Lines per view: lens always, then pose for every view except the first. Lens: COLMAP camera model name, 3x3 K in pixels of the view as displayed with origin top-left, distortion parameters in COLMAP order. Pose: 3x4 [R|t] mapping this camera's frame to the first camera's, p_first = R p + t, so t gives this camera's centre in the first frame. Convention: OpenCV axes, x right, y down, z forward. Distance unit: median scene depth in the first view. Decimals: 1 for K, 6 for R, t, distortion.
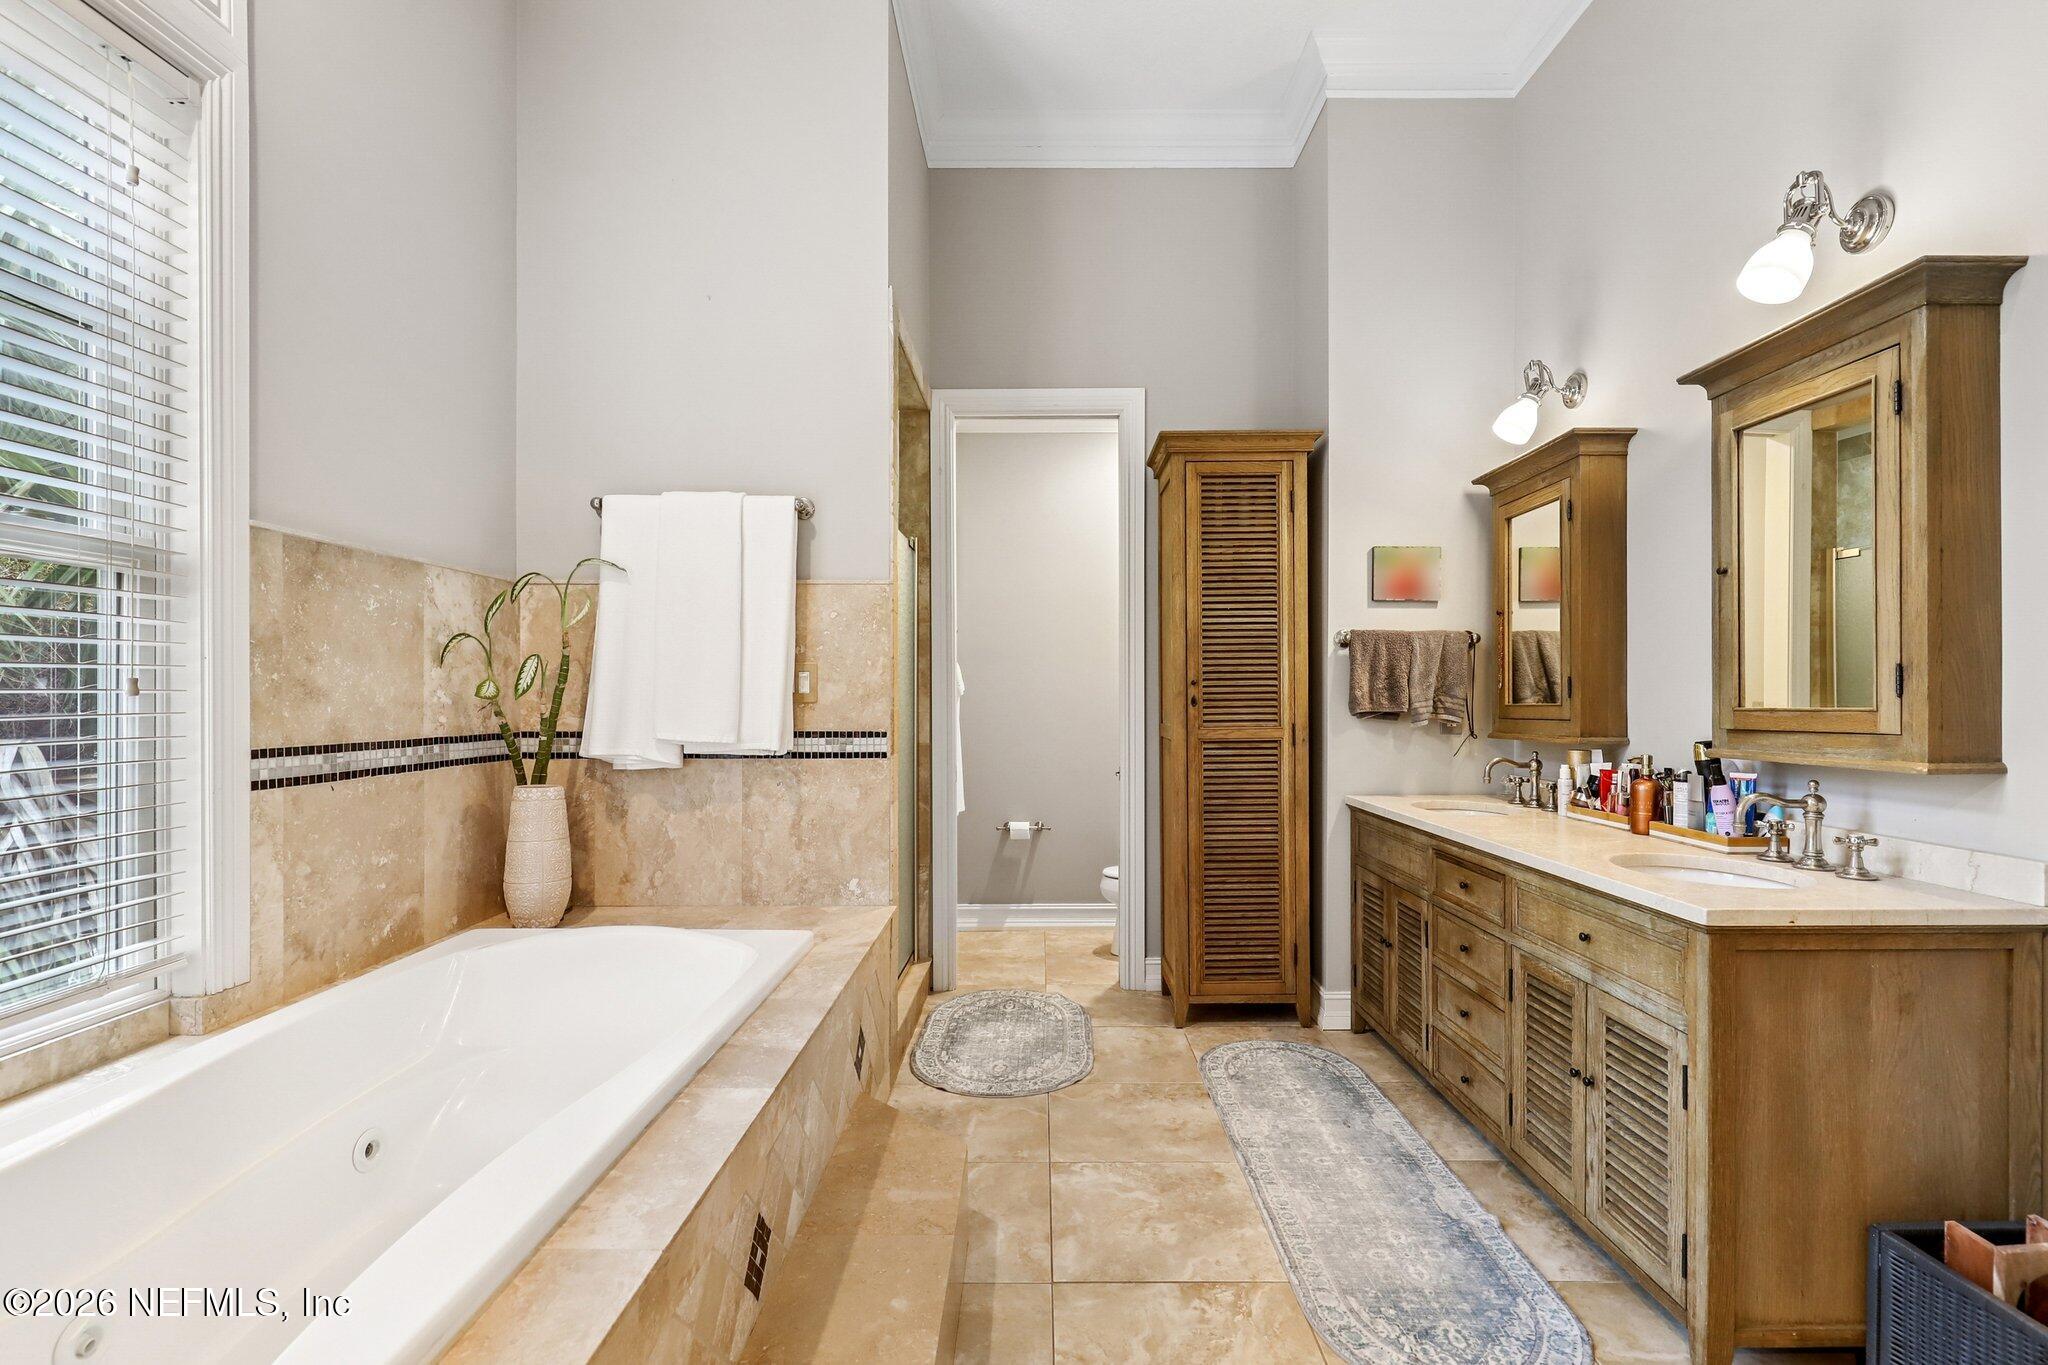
lens RADIAL K [[928.8, 0, 1036.5], [0, 928.8, 698.5], [0, 0, 1]] dist [0.000860, 0.000320]
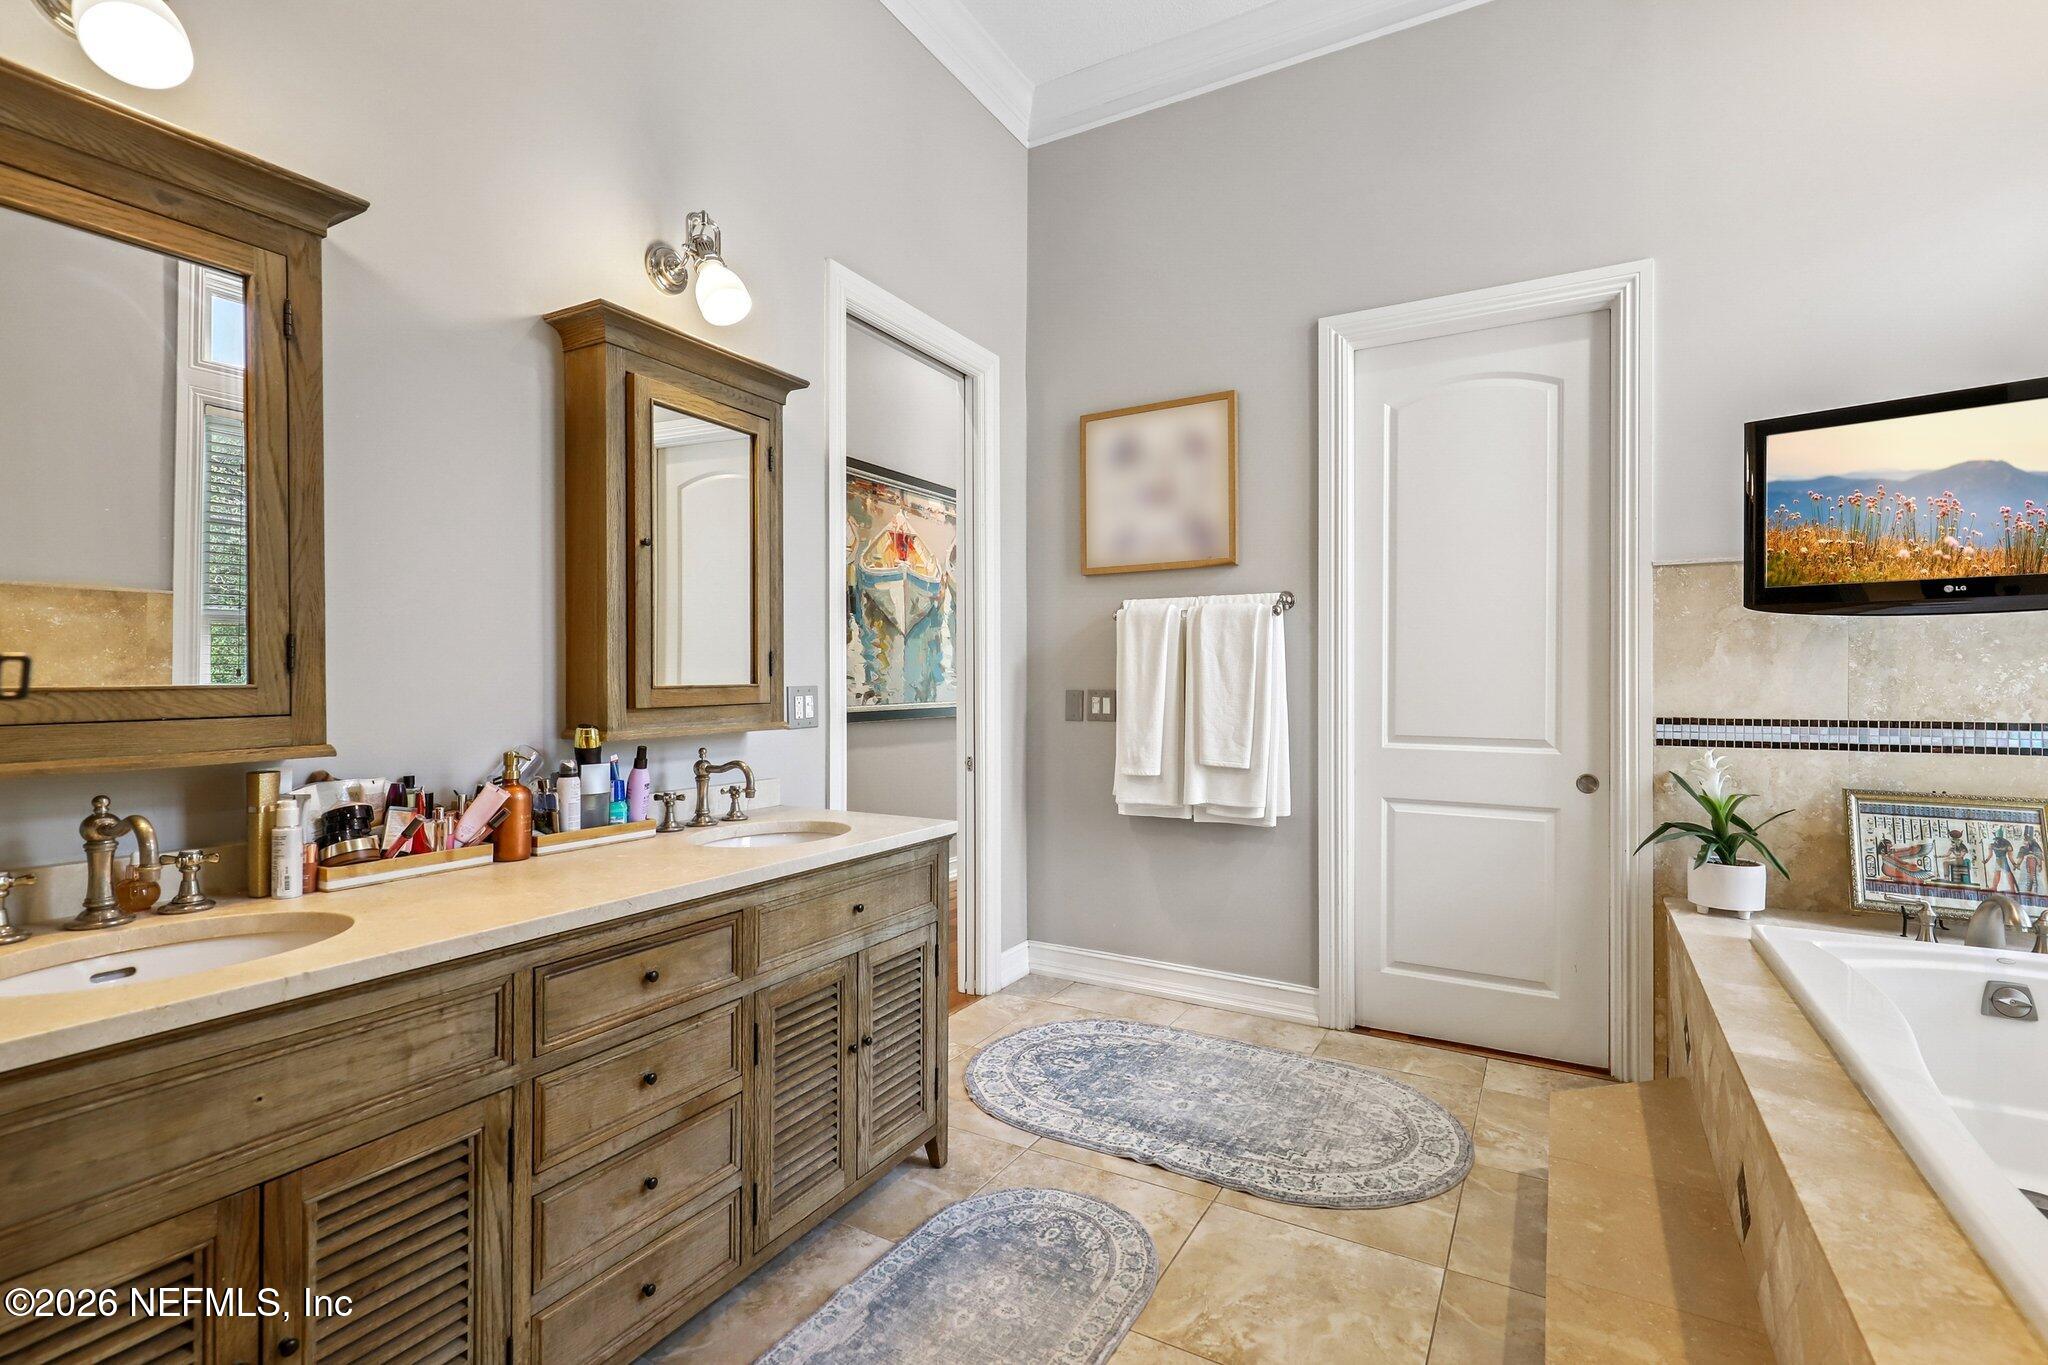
lens RADIAL K [[928.8, 0, 1040.7], [0, 928.8, 679.5], [0, 0, 1]] dist [0.000860, 0.000320]
pose [[-0.873766, 0.000339, 0.486346, -0.071709], [-0.001834, 0.999990, -0.003993, 0.005570], [-0.486343, -0.004381, -0.873757, 1.471847]]
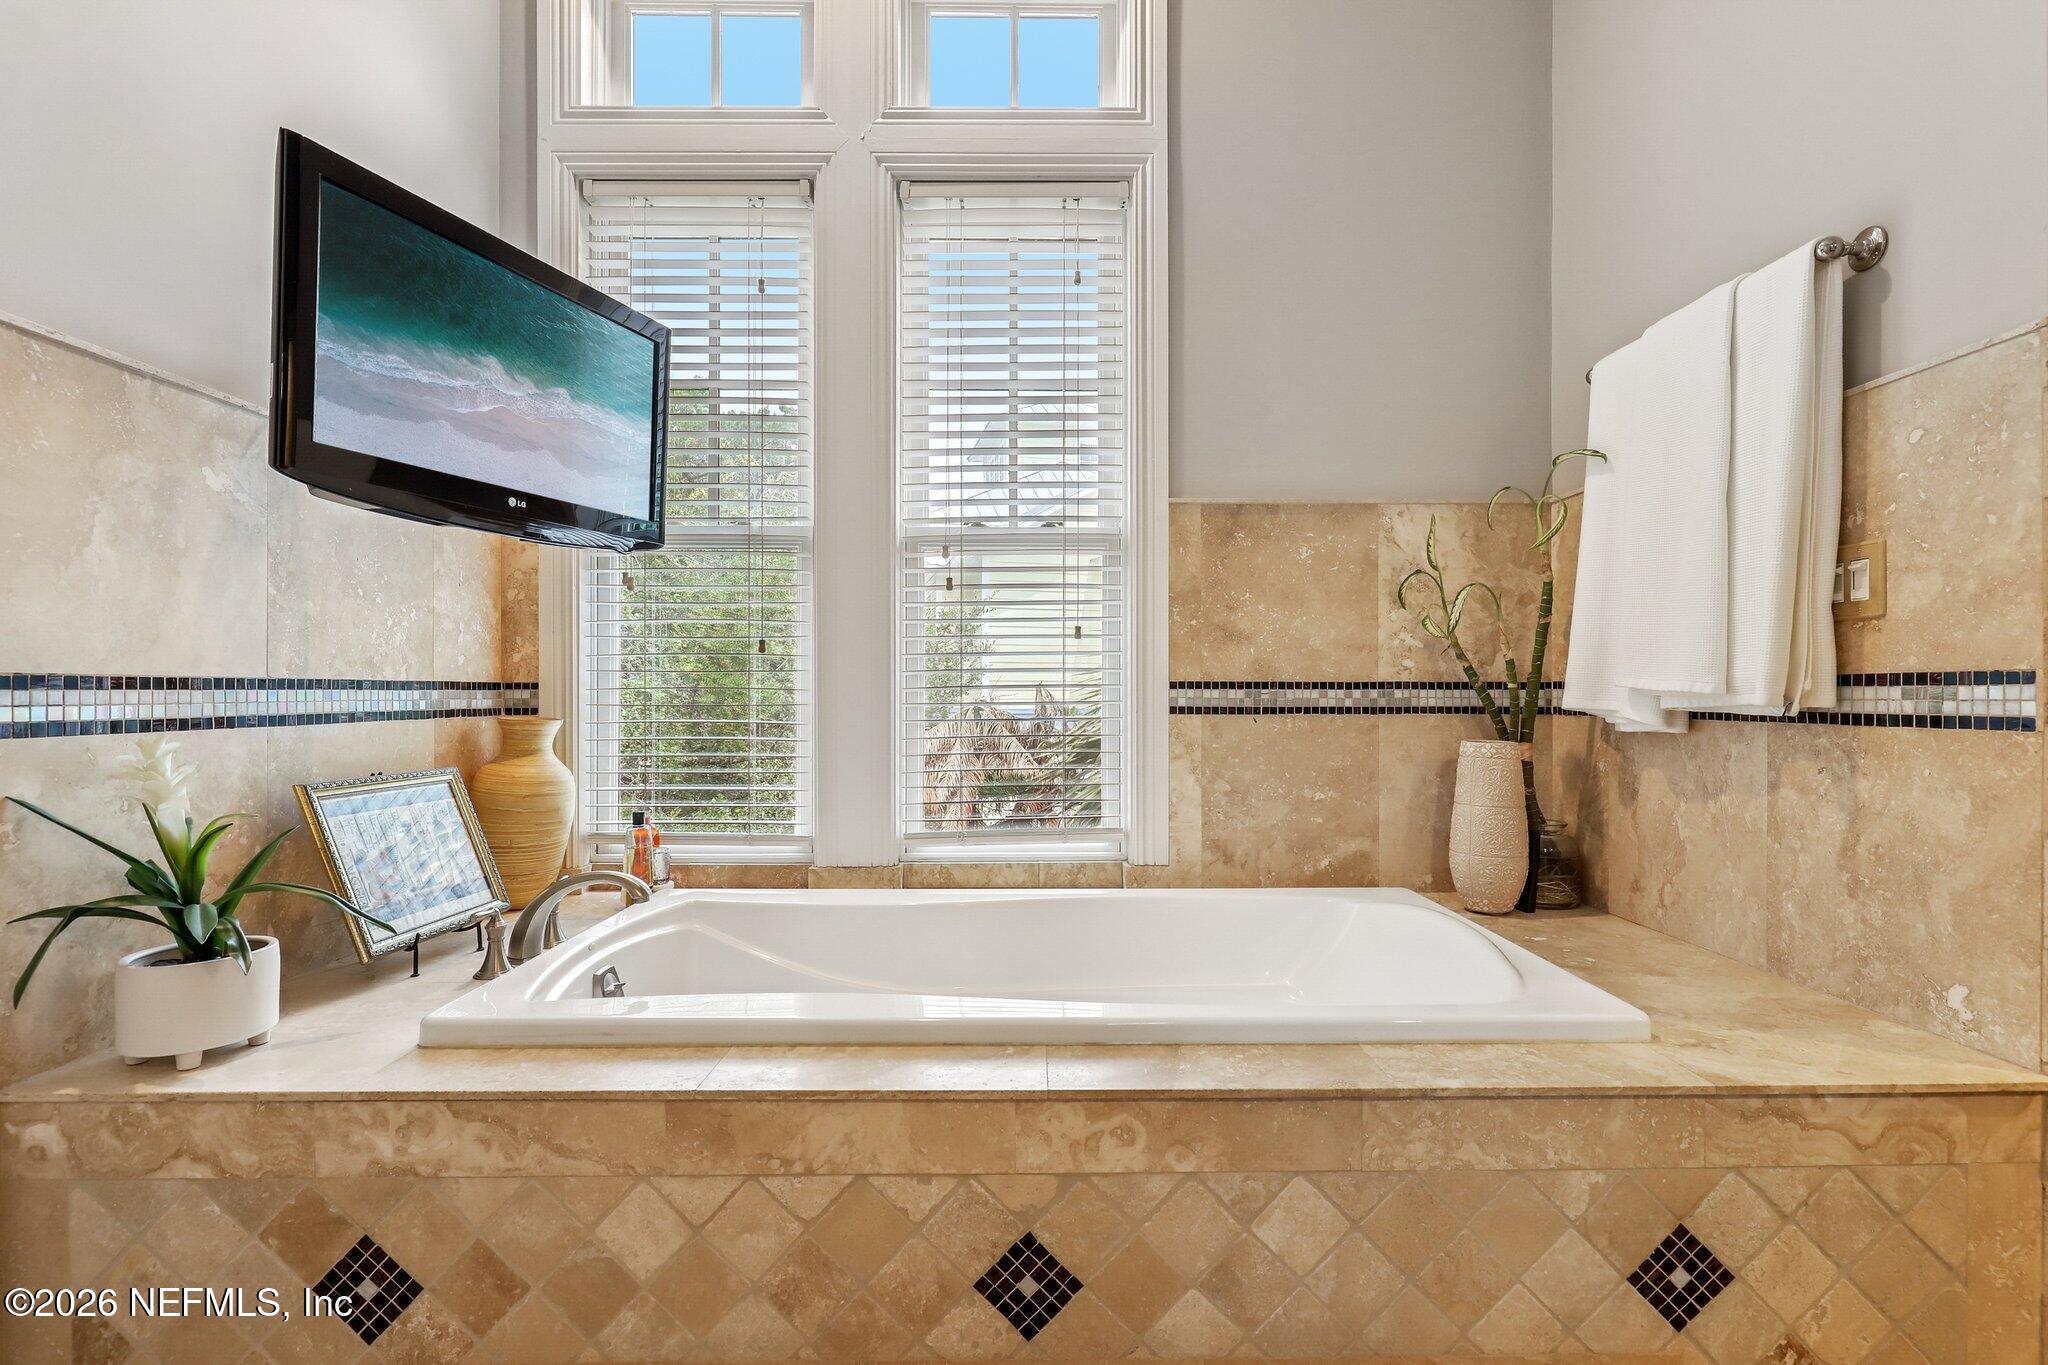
lens RADIAL K [[928.8, 0, 1034.6], [0, 928.8, 690.0], [0, 0, 1]] dist [0.000860, 0.000320]
pose [[0.013212, -0.004192, -0.999904, 0.319645], [-0.002227, 0.999989, -0.004221, 0.056953], [0.999910, 0.002282, 0.013203, 0.628106]]
